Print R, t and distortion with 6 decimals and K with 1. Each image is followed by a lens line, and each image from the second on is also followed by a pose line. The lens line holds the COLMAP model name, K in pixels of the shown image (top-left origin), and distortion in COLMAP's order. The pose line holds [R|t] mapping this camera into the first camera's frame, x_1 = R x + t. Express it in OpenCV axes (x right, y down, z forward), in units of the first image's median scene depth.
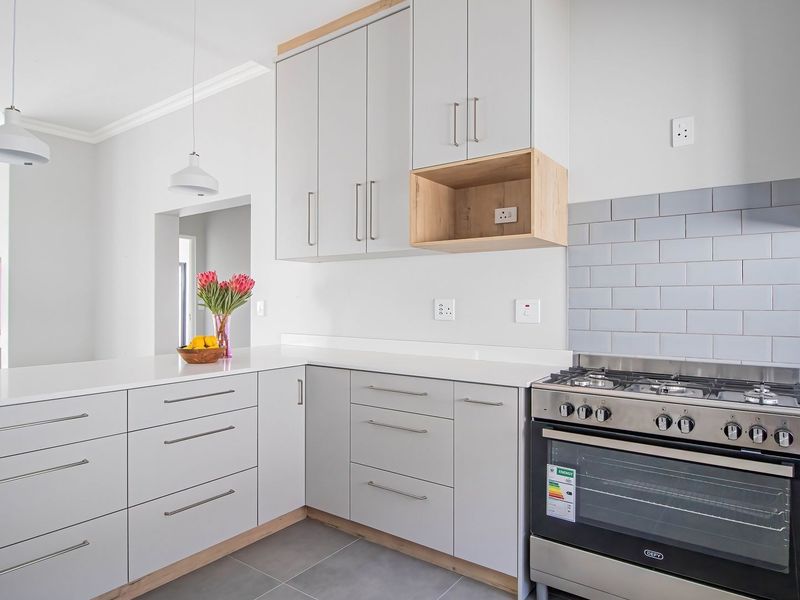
lens RADIAL K [[500.0, 0, 400.0], [0, 500.0, 300.0], [0, 0, 1]] dist [-0.002368, -0.003449]
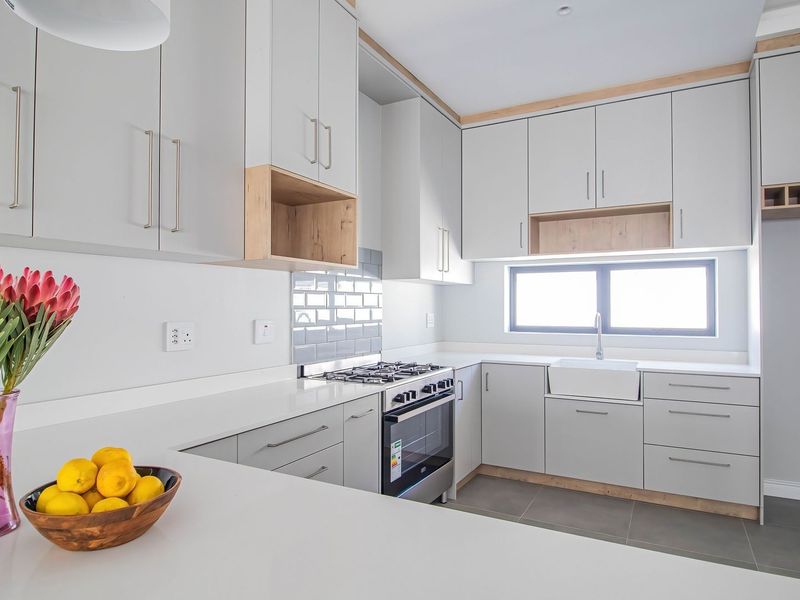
lens RADIAL K [[500.0, 0, 400.0], [0, 500.0, 300.0], [0, 0, 1]] dist [-0.002368, -0.003449]
pose [[-0.128435, 0.010574, 0.991662, -1.002143], [-0.003289, 0.999933, -0.011089, -0.039992], [-0.991712, -0.004686, -0.128392, 1.111436]]
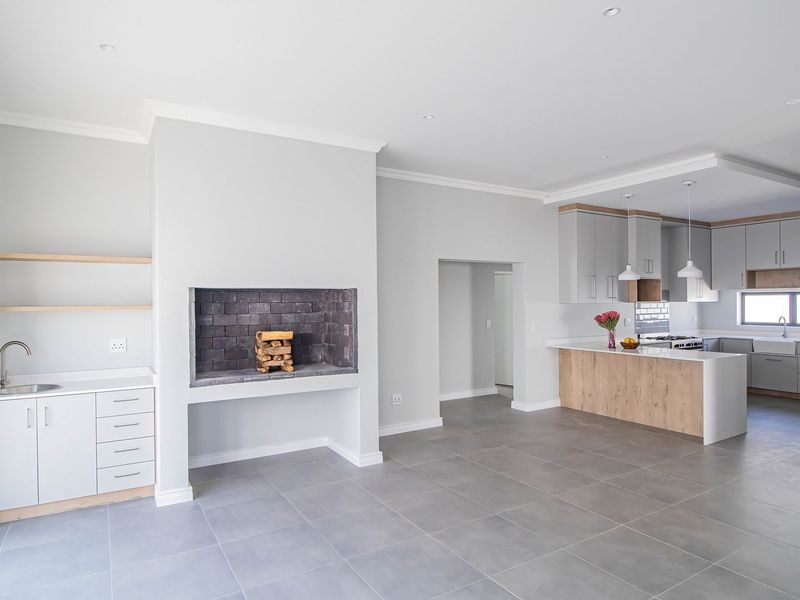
lens RADIAL K [[500.0, 0, 400.0], [0, 500.0, 300.0], [0, 0, 1]] dist [-0.002368, -0.003449]
pose [[0.380098, -0.003989, 0.924938, -4.100538], [0.003986, 0.999988, 0.002675, -0.169621], [-0.924938, 0.002670, 0.380110, 1.458796]]
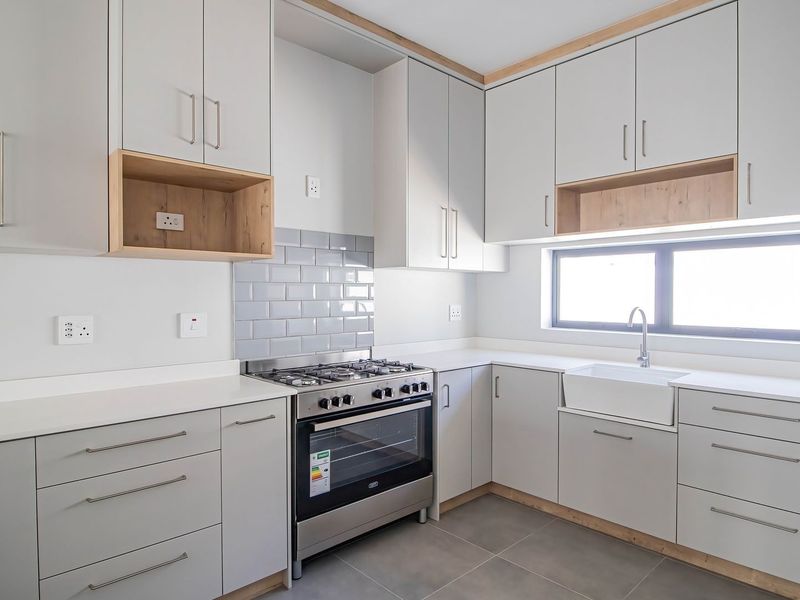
lens RADIAL K [[500.0, 0, 400.0], [0, 500.0, 300.0], [0, 0, 1]] dist [-0.002368, -0.003449]
pose [[0.189750, -0.015923, 0.981703, -0.797953], [-0.002963, 0.999855, 0.016790, -0.057008], [-0.981828, -0.006095, 0.189676, 0.549032]]
